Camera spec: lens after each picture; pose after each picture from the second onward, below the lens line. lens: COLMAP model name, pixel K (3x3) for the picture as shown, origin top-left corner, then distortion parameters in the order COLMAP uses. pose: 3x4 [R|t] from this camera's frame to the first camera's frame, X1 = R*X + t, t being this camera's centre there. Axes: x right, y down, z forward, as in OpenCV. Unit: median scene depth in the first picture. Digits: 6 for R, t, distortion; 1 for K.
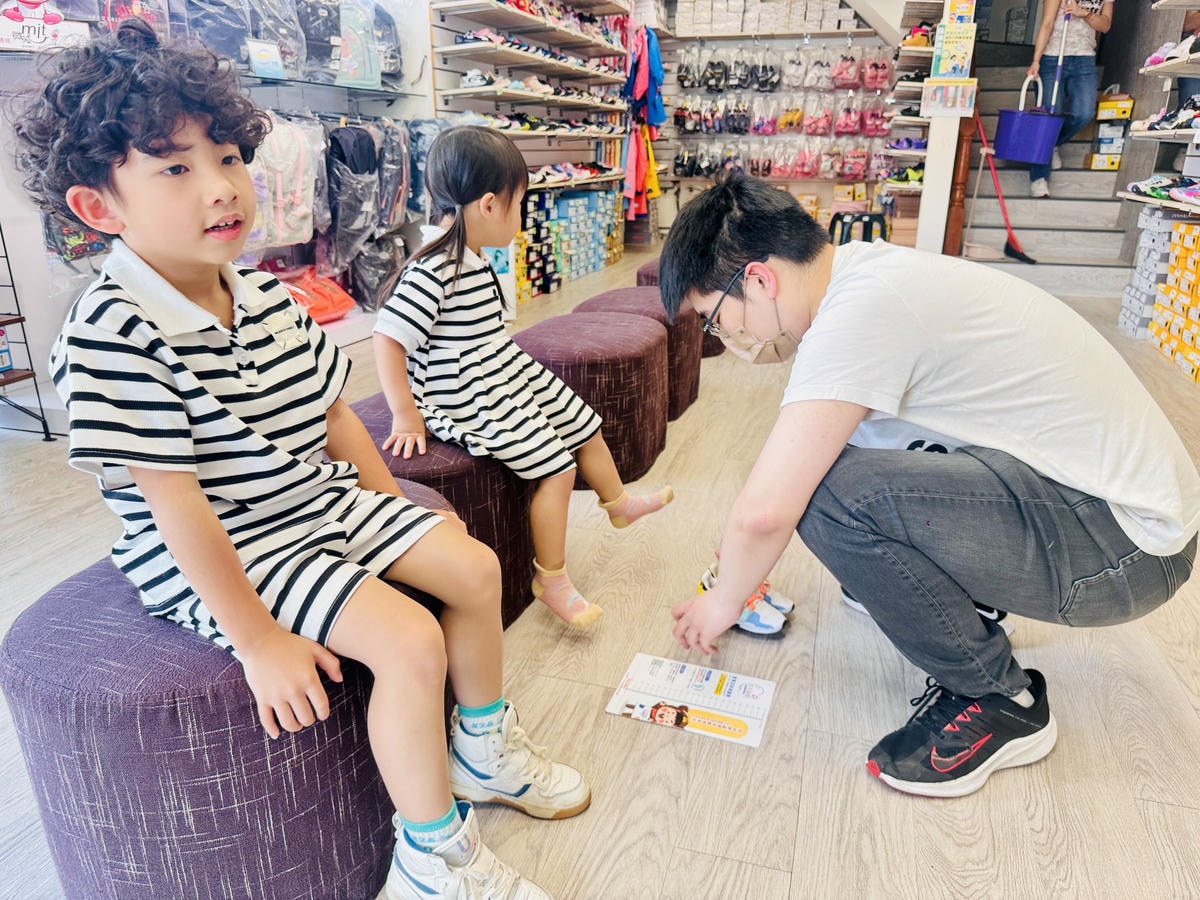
lens RADIAL K [[873.2, 0, 601.4], [0, 873.2, 472.0], [0, 0, 1]] dist [0.018994, -0.027881]
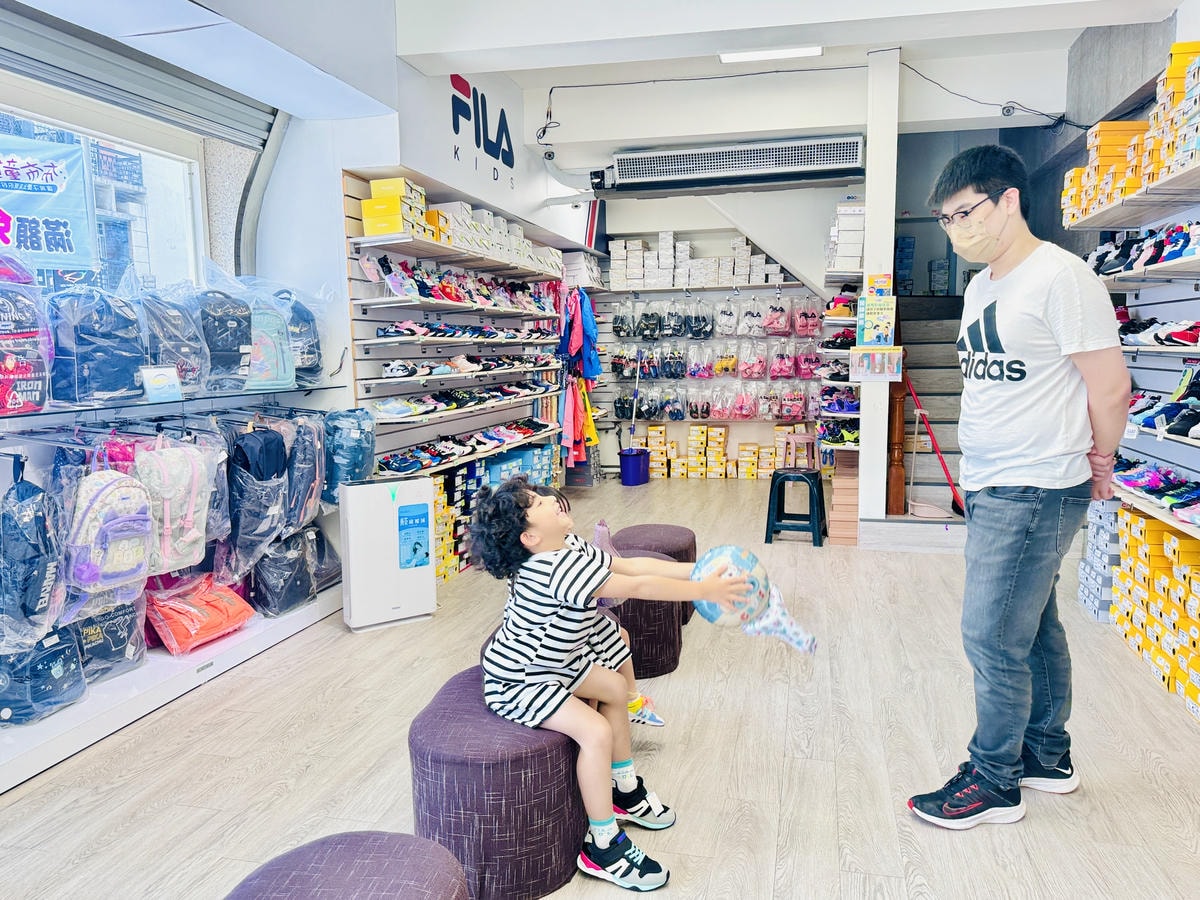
lens RADIAL K [[900.4, 0, 595.7], [0, 900.4, 464.2], [0, 0, 1]] dist [0.080064, -0.106817]
pose [[0.998855, -0.022713, 0.042096, 0.027930], [0.031585, 0.974107, -0.223872, -0.091453], [-0.035921, 0.224945, 0.973709, 0.022120]]
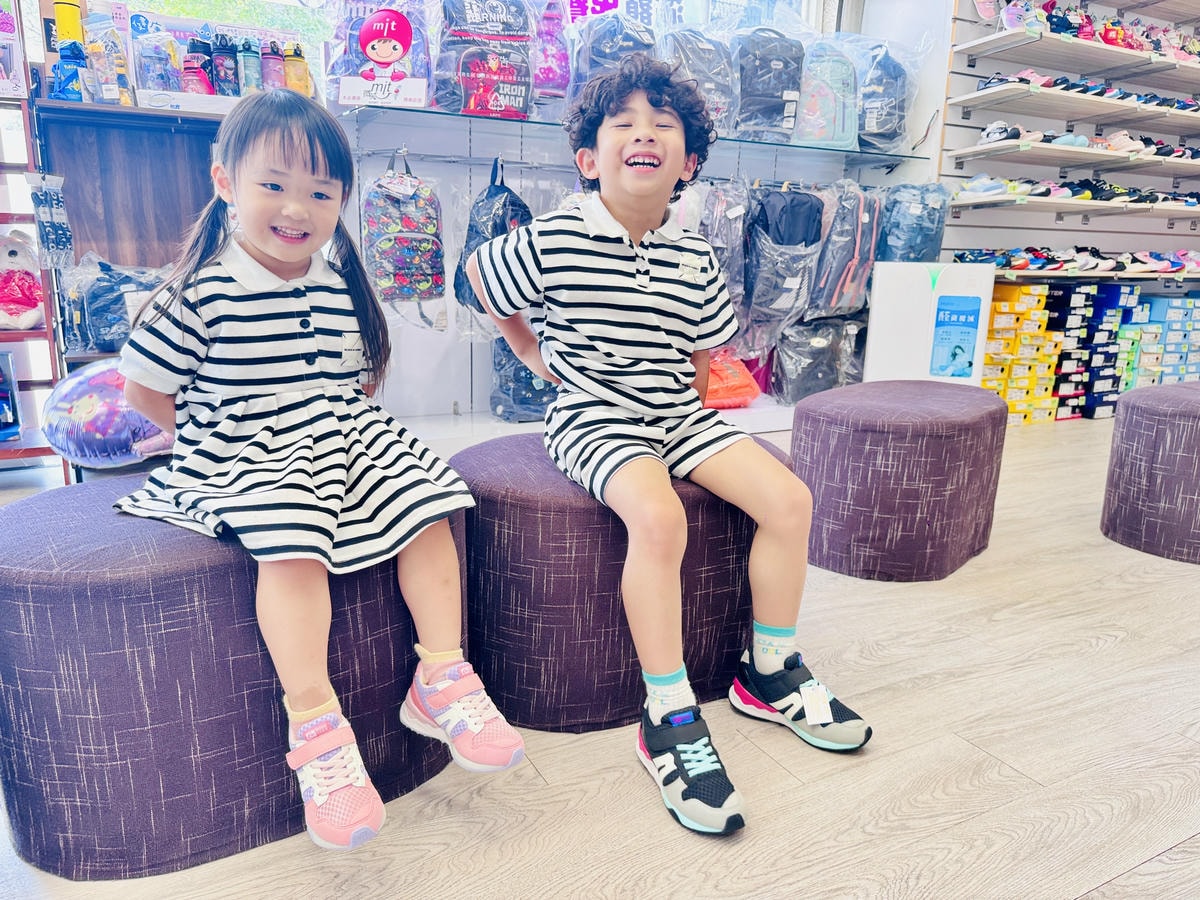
lens RADIAL K [[873.2, 0, 607.2], [0, 873.2, 472.4], [0, 0, 1]] dist [0.018994, -0.027881]
pose [[0.707817, 0.179308, -0.683259, 0.163813], [-0.258525, 0.965898, -0.014337, -0.048886], [0.657388, 0.186788, 0.730035, 0.220505]]
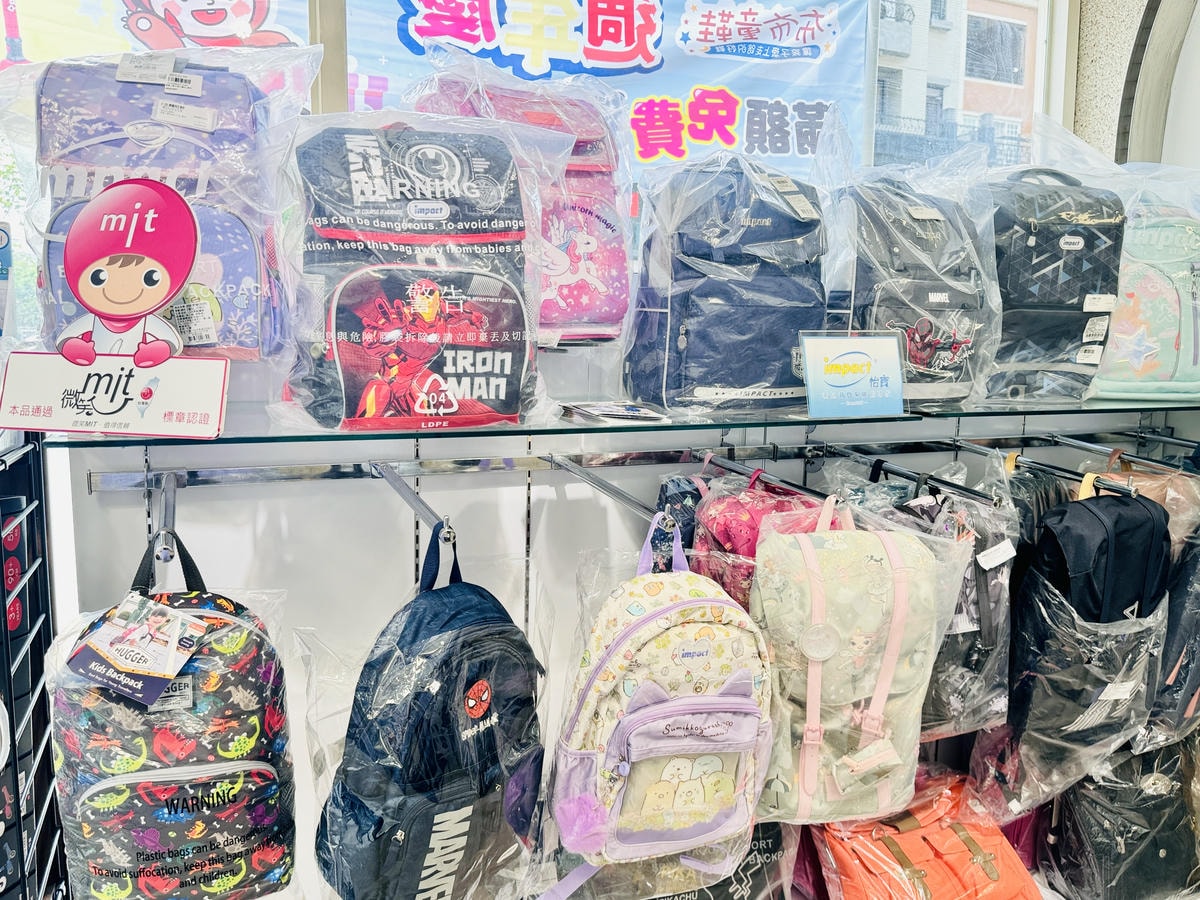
lens RADIAL K [[900.4, 0, 606.0], [0, 900.4, 451.3], [0, 0, 1]] dist [0.080064, -0.106817]
pose [[0.649088, 0.080198, -0.756474, -0.087129], [-0.265554, 0.955757, -0.126532, -0.218726], [0.712858, 0.283015, 0.641667, 0.408997]]
